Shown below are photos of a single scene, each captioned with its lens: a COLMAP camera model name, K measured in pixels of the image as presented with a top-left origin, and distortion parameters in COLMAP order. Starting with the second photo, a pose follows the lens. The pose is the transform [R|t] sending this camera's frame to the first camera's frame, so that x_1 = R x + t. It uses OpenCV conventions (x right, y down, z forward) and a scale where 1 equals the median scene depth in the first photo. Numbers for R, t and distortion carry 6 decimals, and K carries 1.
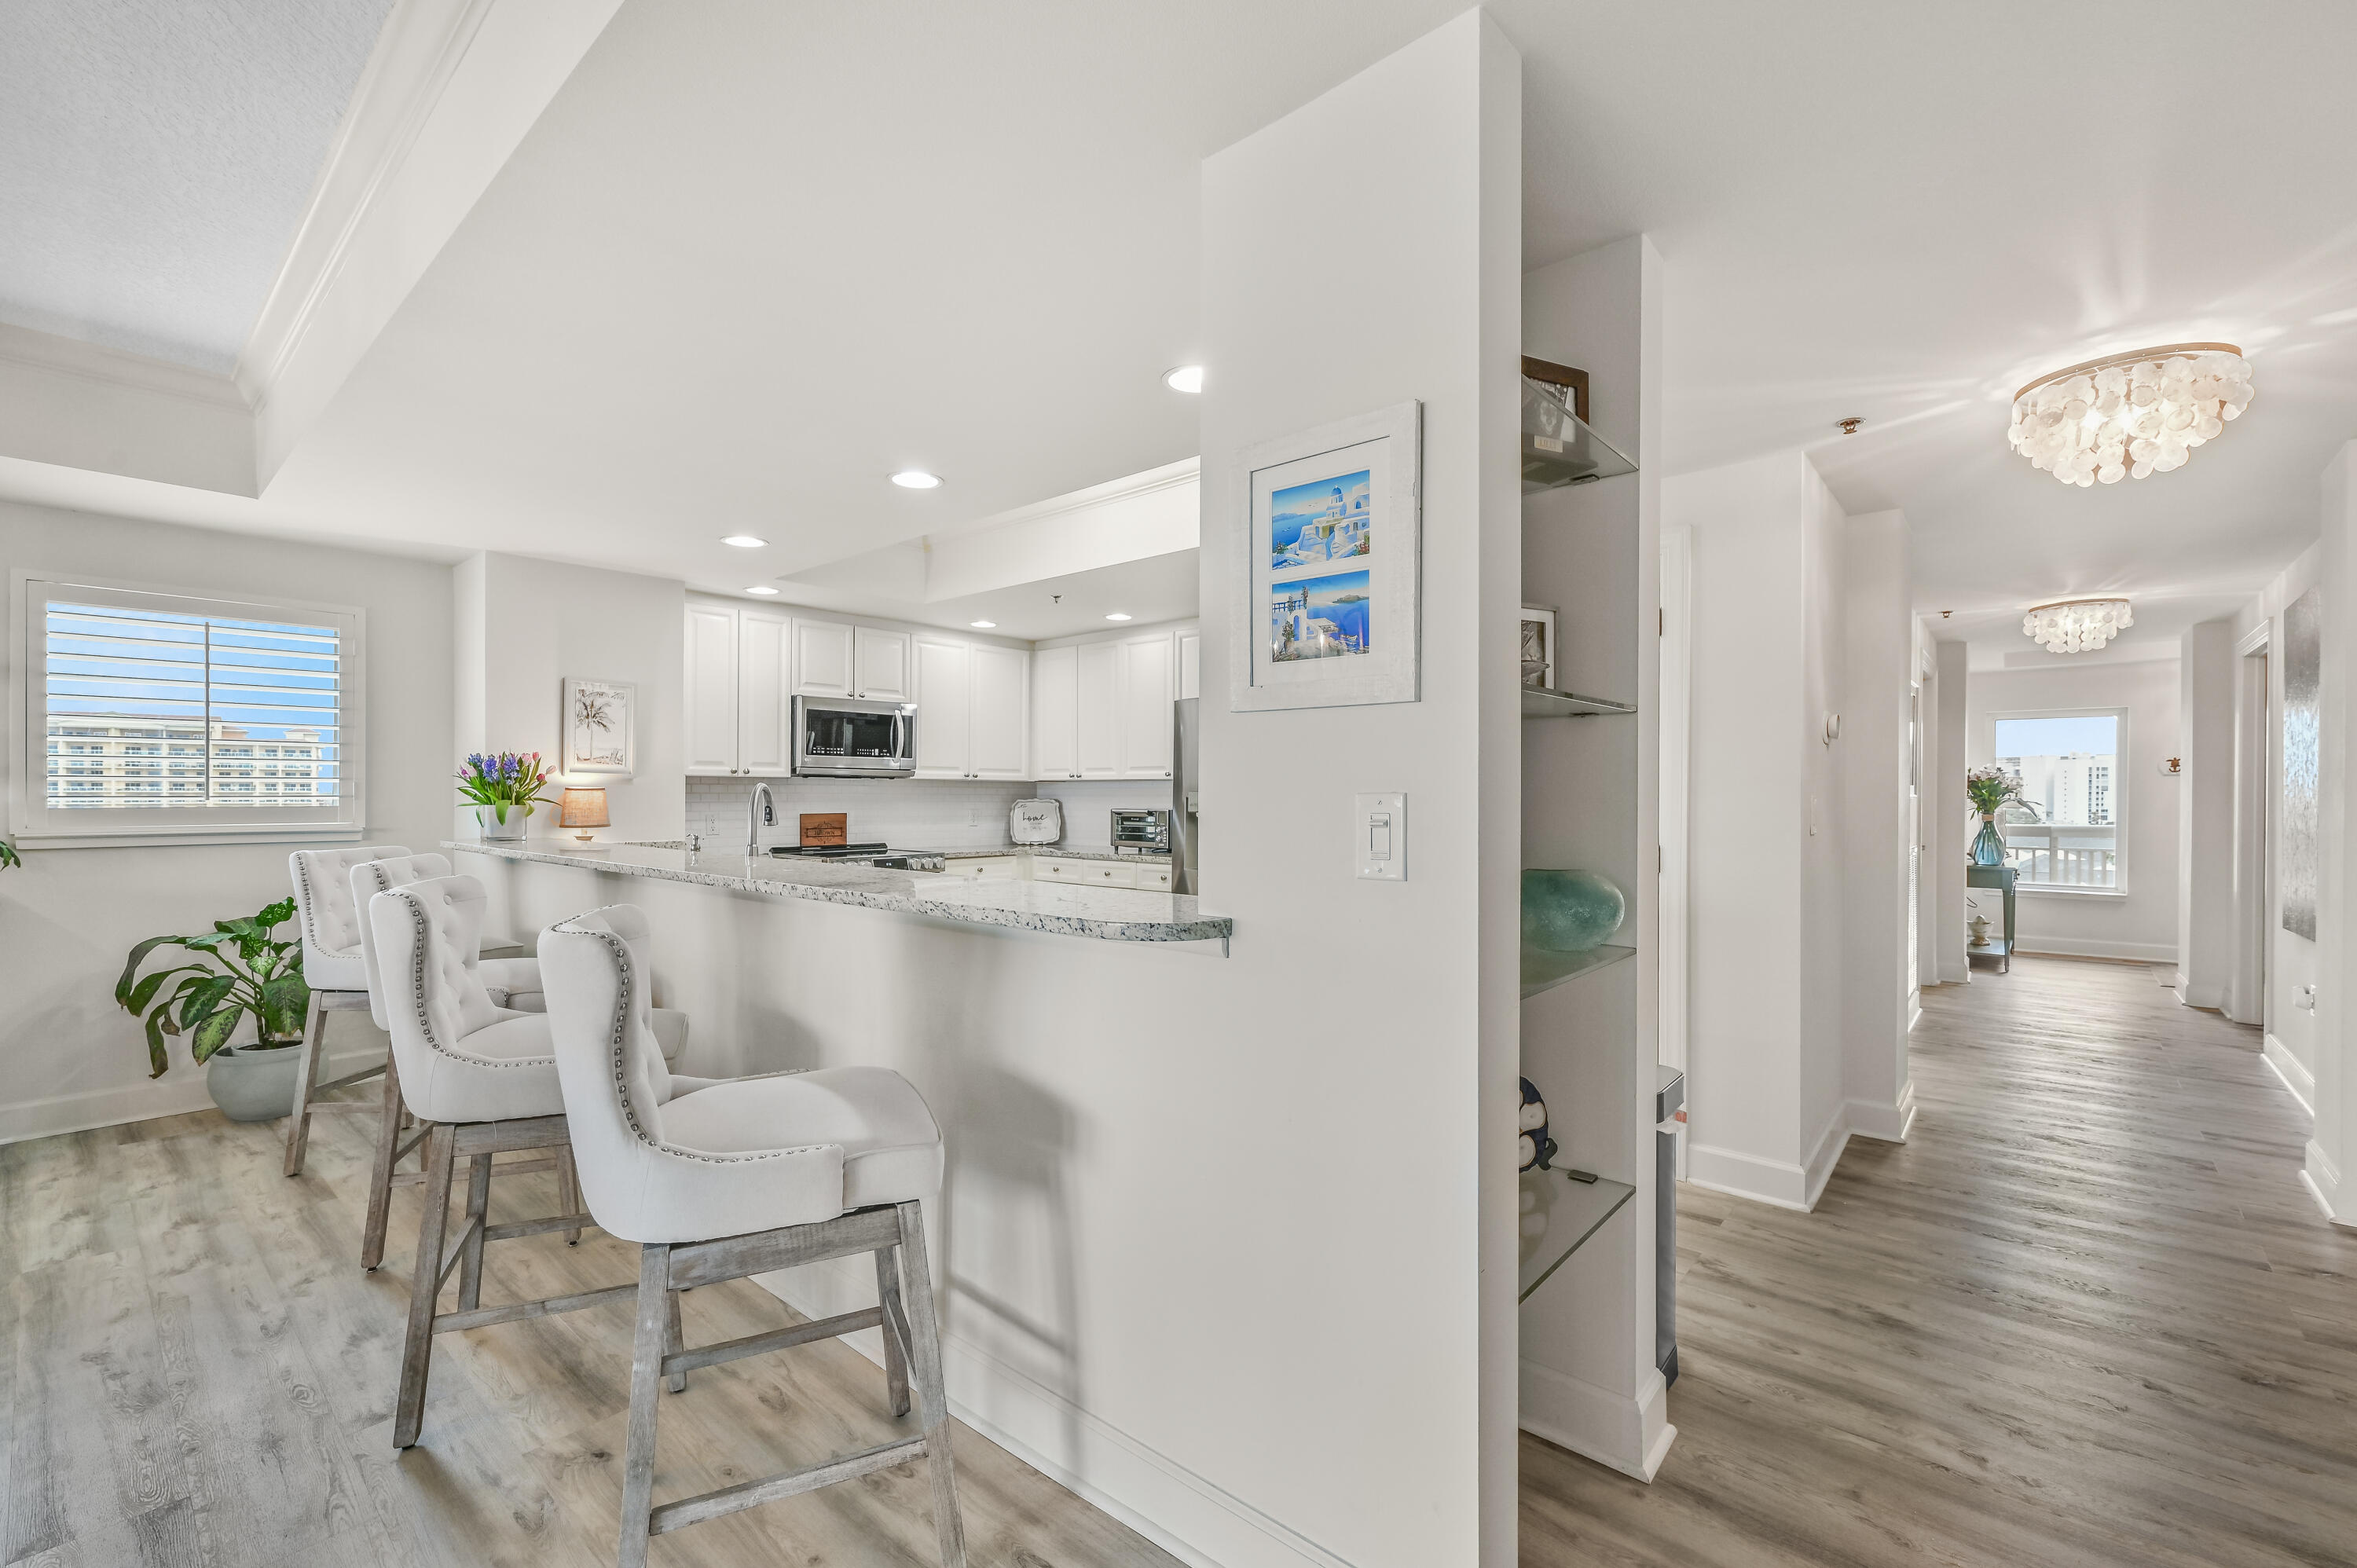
lens RADIAL K [[969.0, 0, 1173.5], [0, 969.0, 790.3], [0, 0, 1]] dist [0.002903, -0.000422]
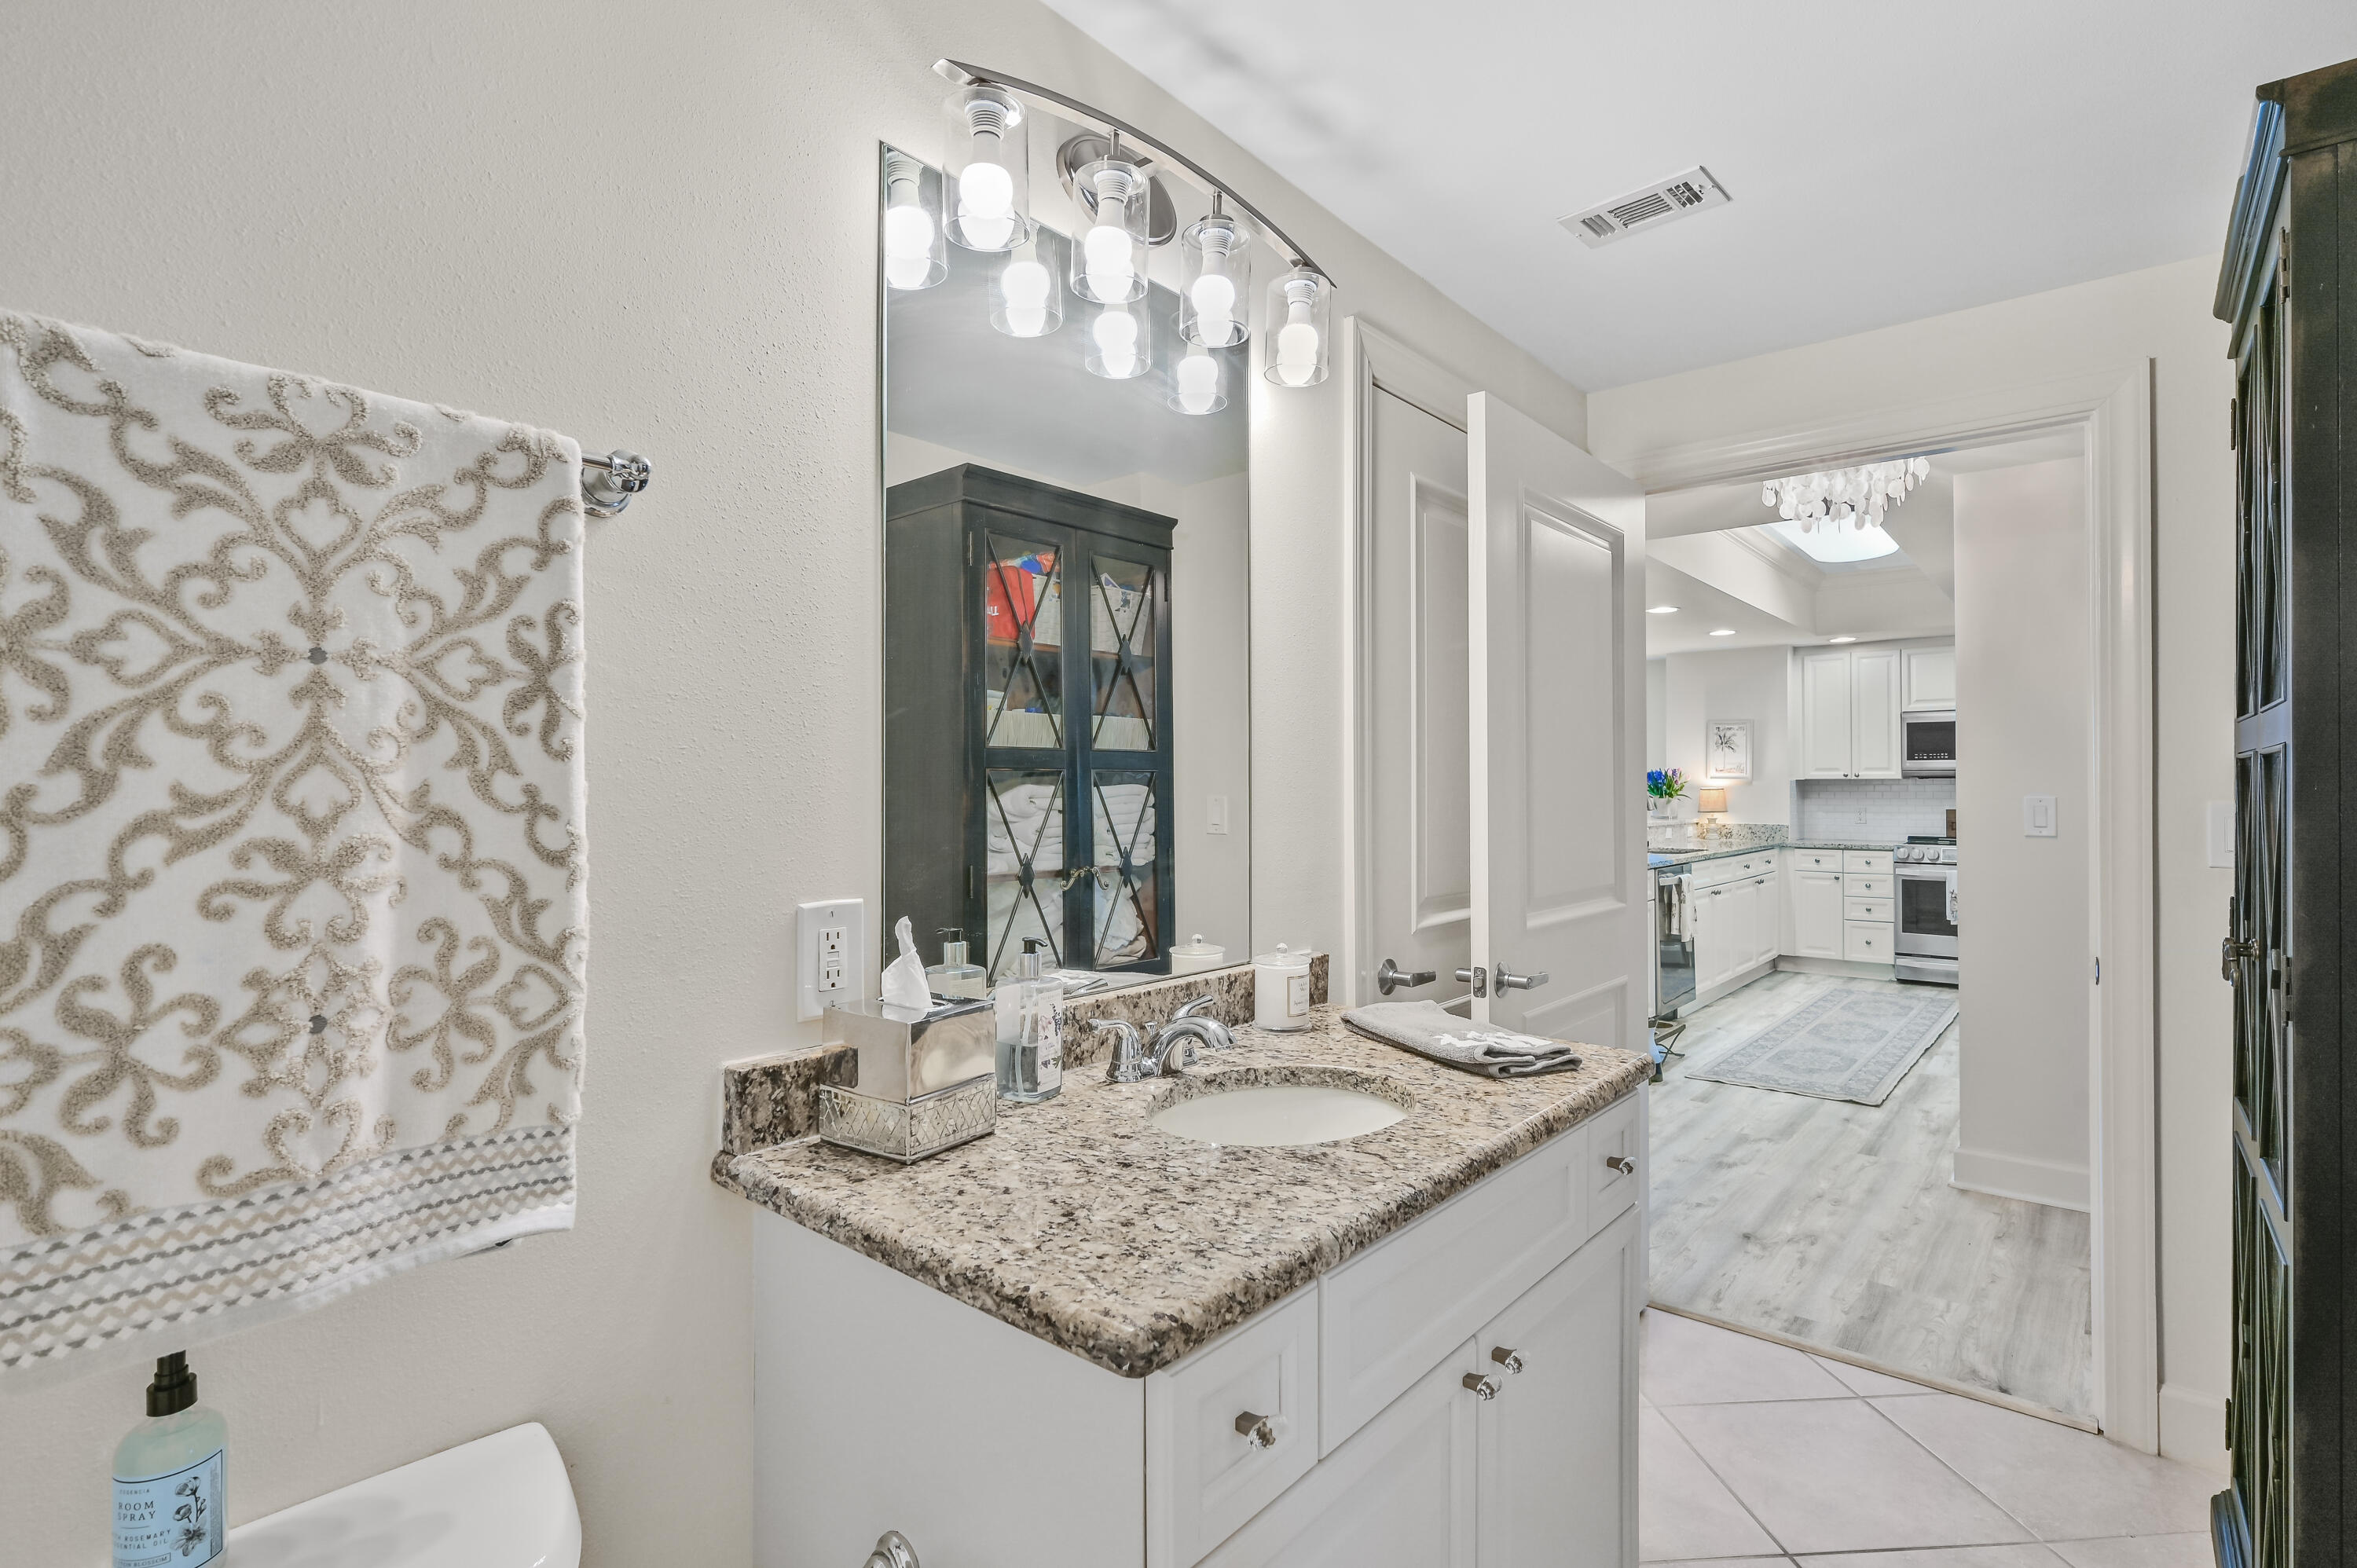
lens RADIAL K [[1152.6, 0, 1181.9], [0, 1152.6, 784.1], [0, 0, 1]] dist [-0.008146, 0.000091]
pose [[0.009239, -0.006965, -0.999933, 1.041046], [0.001527, 0.999975, -0.006952, 0.001192], [0.999956, -0.001462, 0.009249, 0.083744]]
